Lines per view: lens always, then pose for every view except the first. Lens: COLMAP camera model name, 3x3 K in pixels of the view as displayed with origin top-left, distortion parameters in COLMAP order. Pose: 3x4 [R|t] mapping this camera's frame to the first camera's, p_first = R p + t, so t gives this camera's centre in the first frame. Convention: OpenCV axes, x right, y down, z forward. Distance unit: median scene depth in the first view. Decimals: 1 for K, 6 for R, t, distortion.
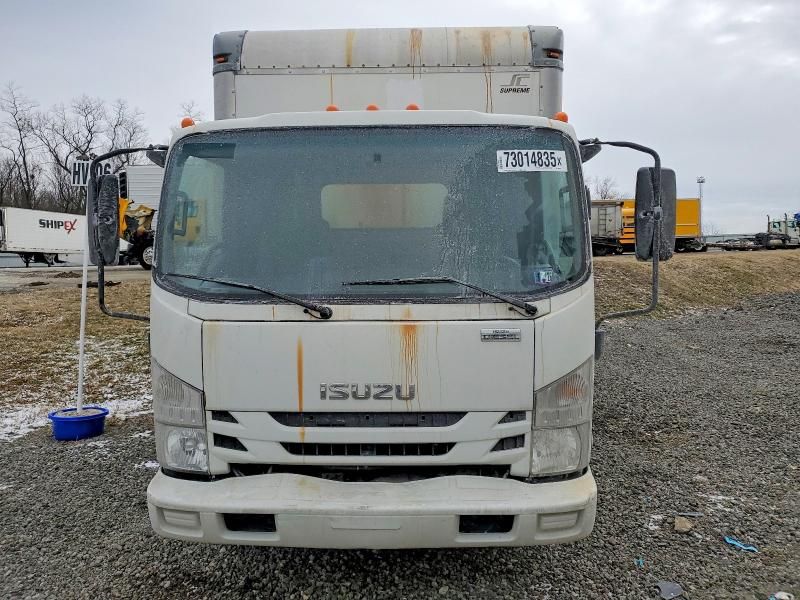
lens RADIAL K [[604.3, 0, 385.5], [0, 604.3, 296.6], [0, 0, 1]] dist [0.044346, -0.003166]
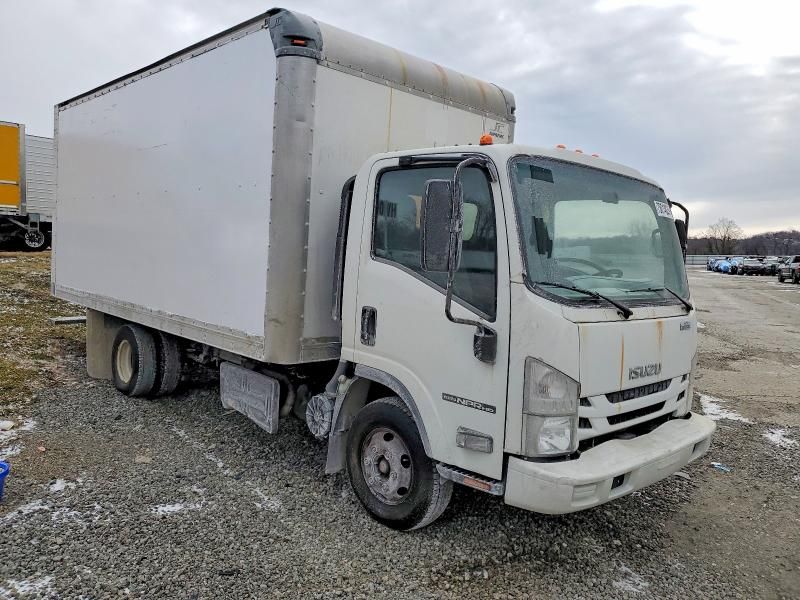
lens RADIAL K [[604.3, 0, 385.5], [0, 604.3, 296.6], [0, 0, 1]] dist [0.044346, -0.003166]
pose [[0.715164, -0.005461, 0.698936, -1.337550], [-0.000604, 0.999964, 0.008431, -0.019585], [-0.698957, -0.006452, 0.715135, 0.404574]]
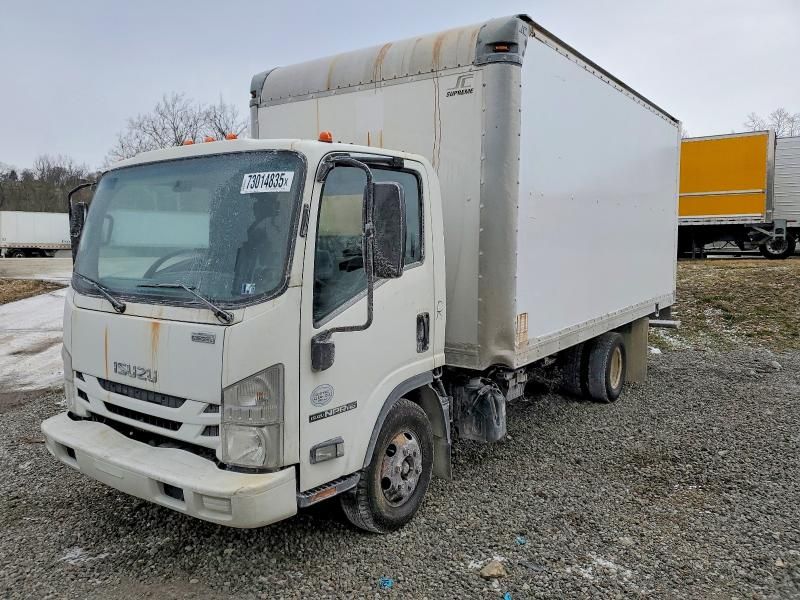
lens RADIAL K [[604.3, 0, 385.5], [0, 604.3, 296.6], [0, 0, 1]] dist [0.044346, -0.003166]
pose [[0.833538, 0.059374, -0.549262, 1.051862], [-0.050206, 0.998235, 0.031717, -0.064044], [0.550176, 0.001139, 0.835048, 0.207061]]
